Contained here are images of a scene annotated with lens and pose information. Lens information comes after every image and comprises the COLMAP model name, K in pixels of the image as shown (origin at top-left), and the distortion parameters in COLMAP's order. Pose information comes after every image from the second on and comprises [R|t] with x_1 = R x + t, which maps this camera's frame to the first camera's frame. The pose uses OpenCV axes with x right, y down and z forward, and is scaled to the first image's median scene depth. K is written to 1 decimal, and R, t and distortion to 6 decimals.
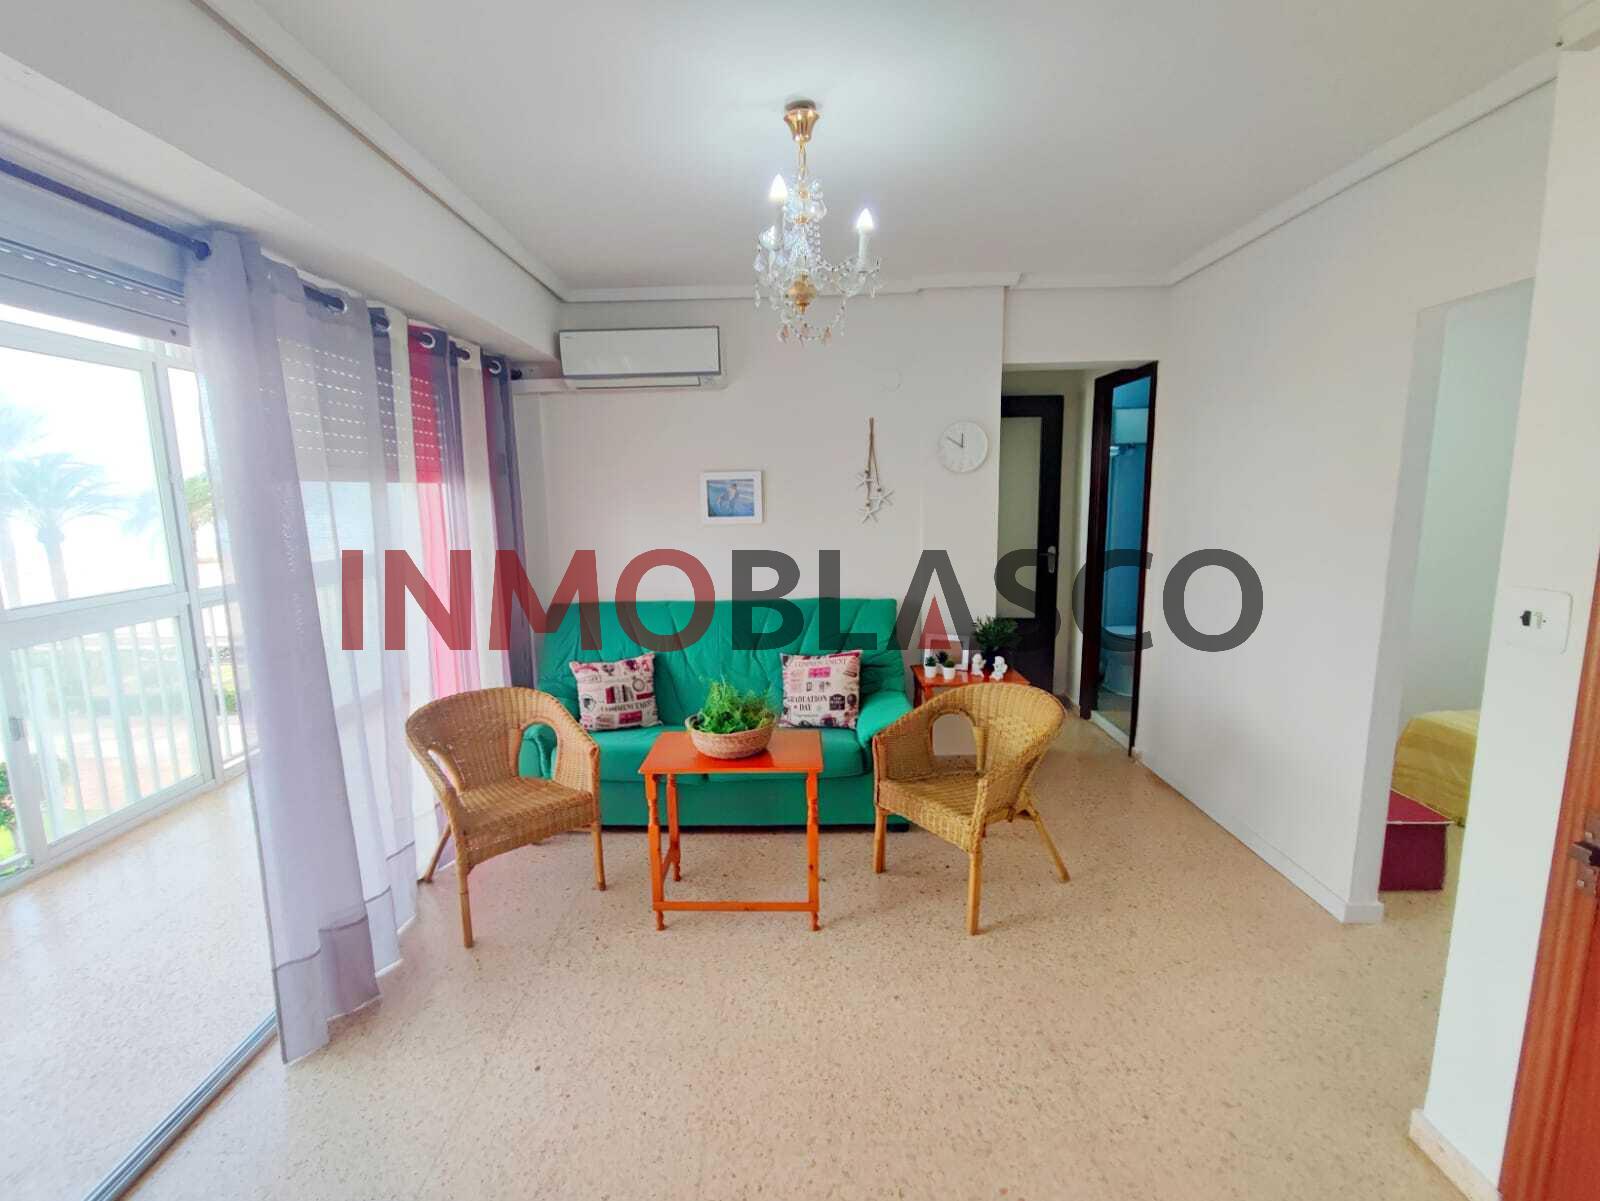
lens RADIAL K [[717.4, 0, 795.4], [0, 717.4, 598.8], [0, 0, 1]] dist [0.001592, 0.000583]
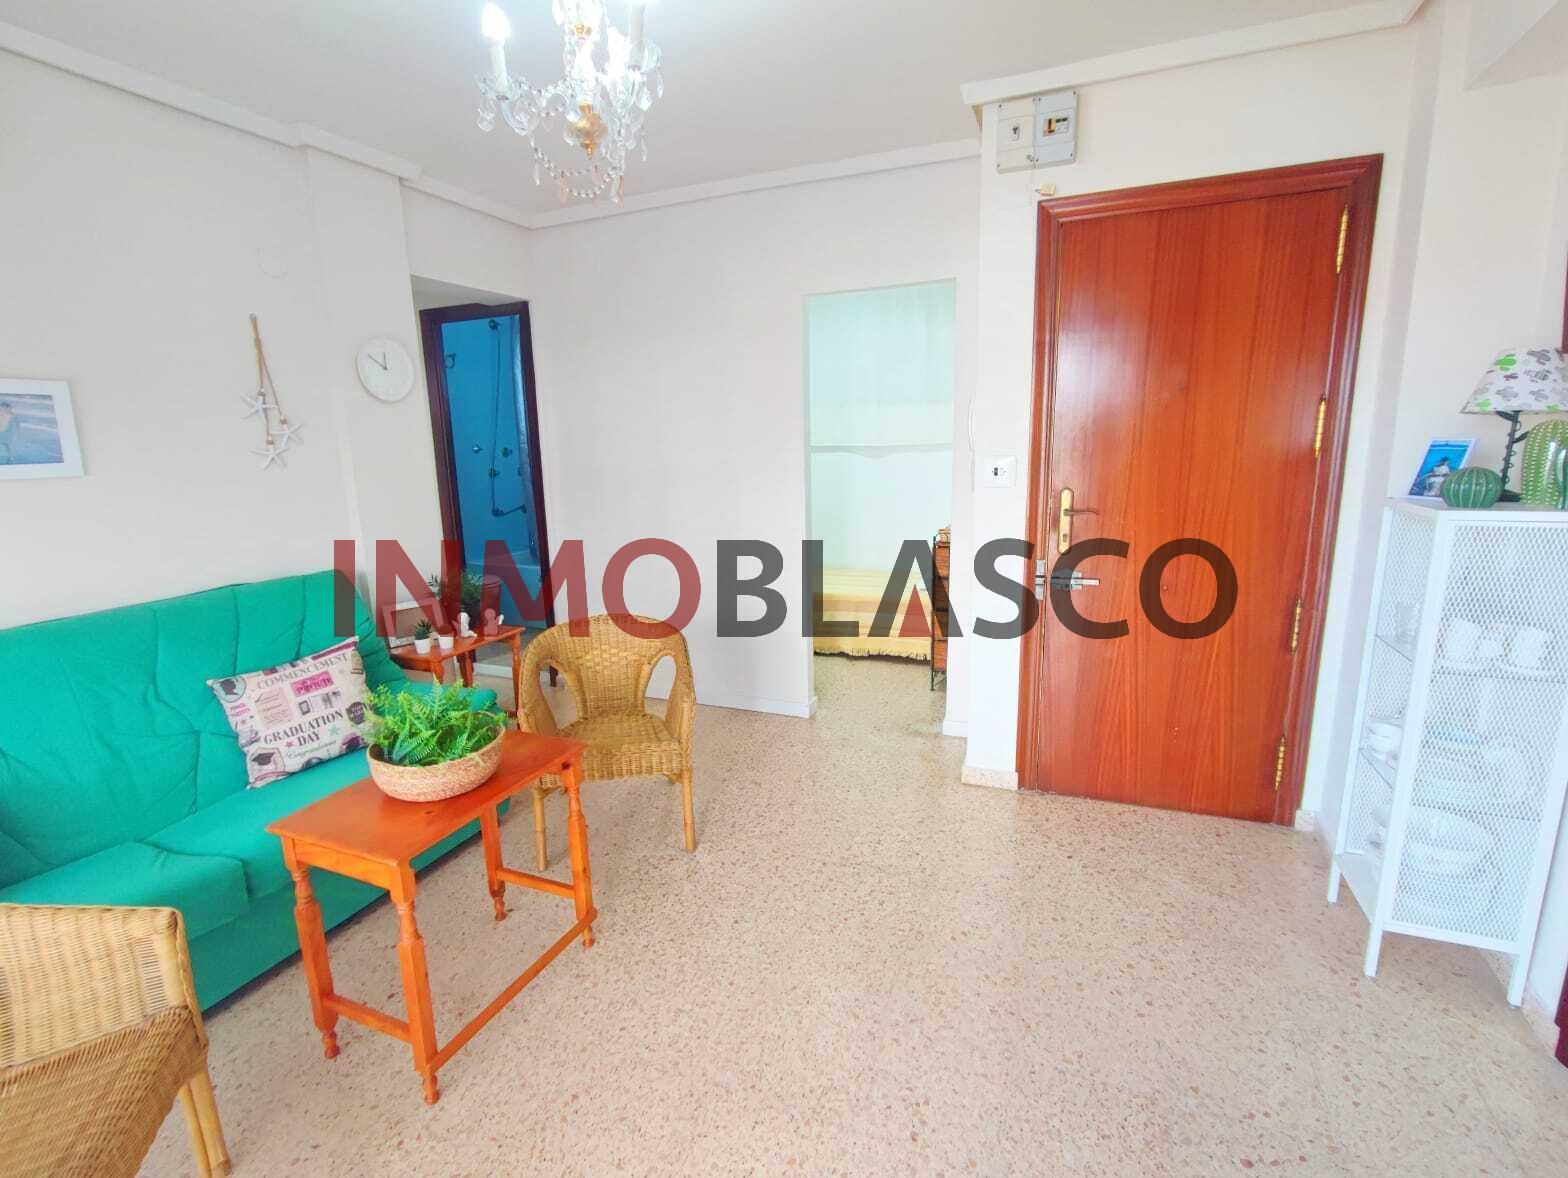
lens RADIAL K [[730.6, 0, 773.6], [0, 730.6, 587.1], [0, 0, 1]] dist [-0.019323, 0.017444]
pose [[0.402121, -0.180296, 0.897659, -0.397371], [0.160388, 0.979131, 0.124812, -0.003395], [-0.901429, 0.093784, 0.422647, 0.303053]]
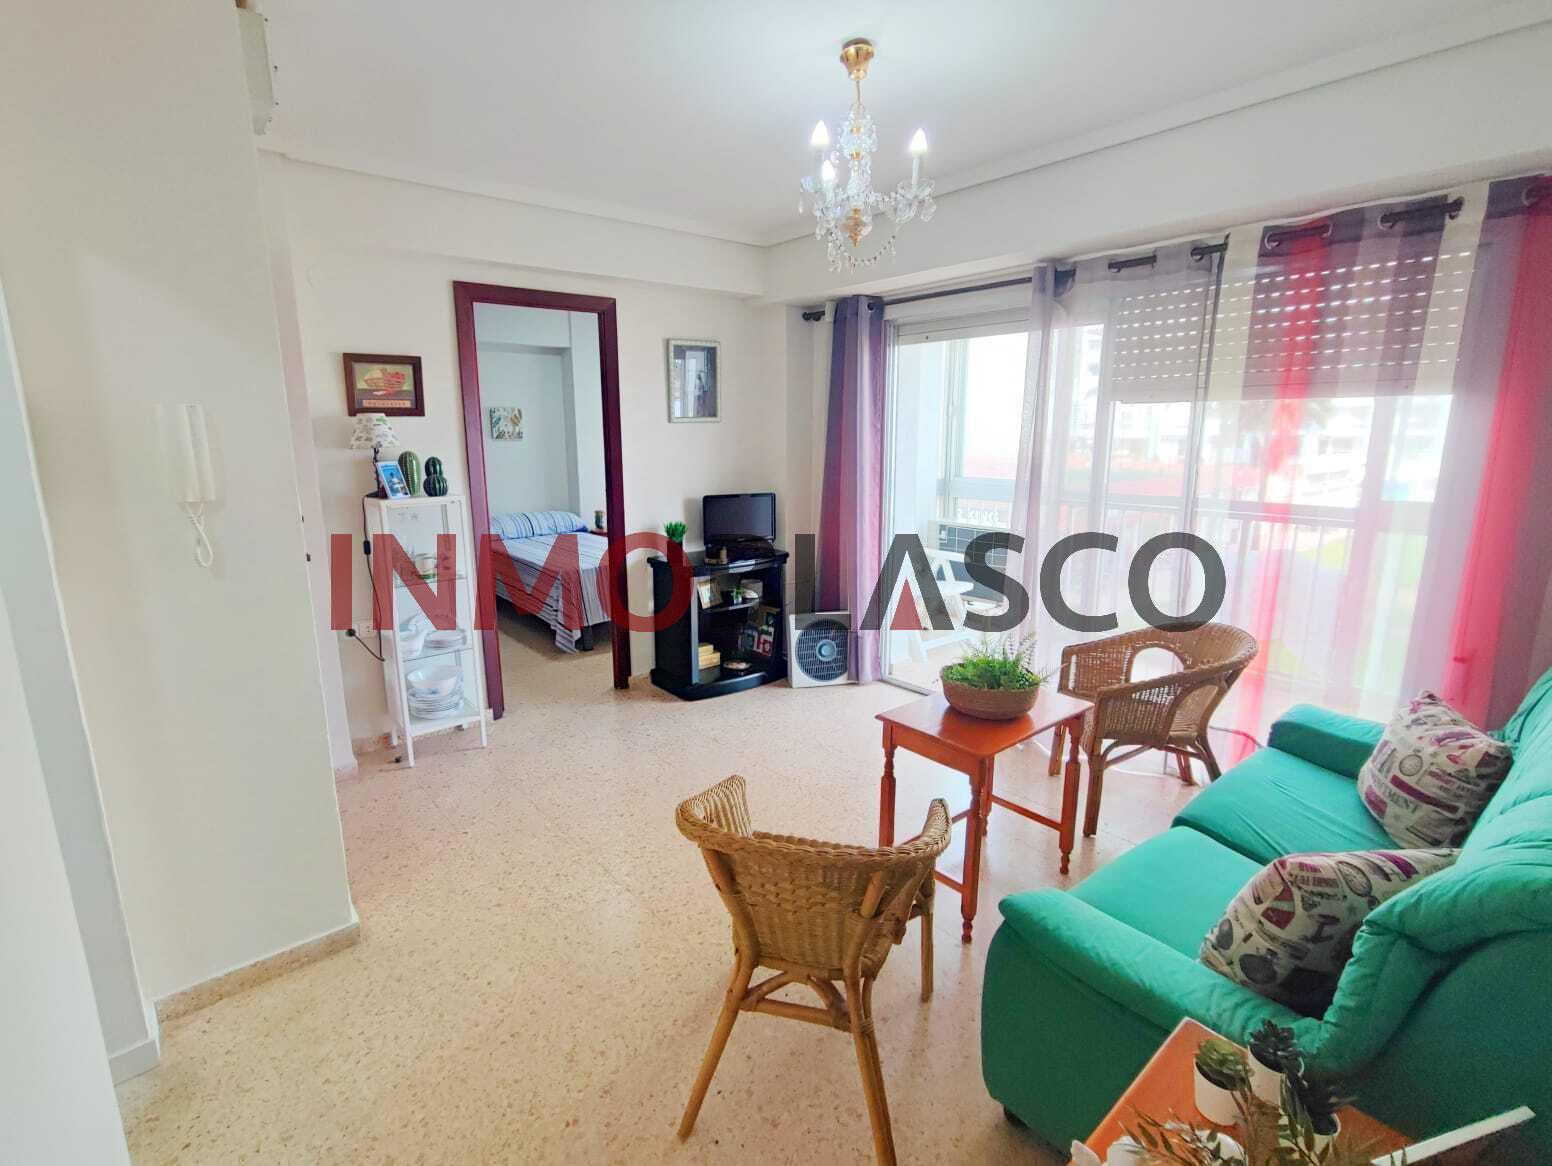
lens RADIAL K [[723.2, 0, 765.7], [0, 723.2, 581.1], [0, 0, 1]] dist [-0.019323, 0.017444]
pose [[-0.762611, 0.153500, -0.628381, 0.487139], [-0.085122, 0.939175, 0.332724, -0.153953], [0.641233, 0.307228, -0.703158, 1.034071]]
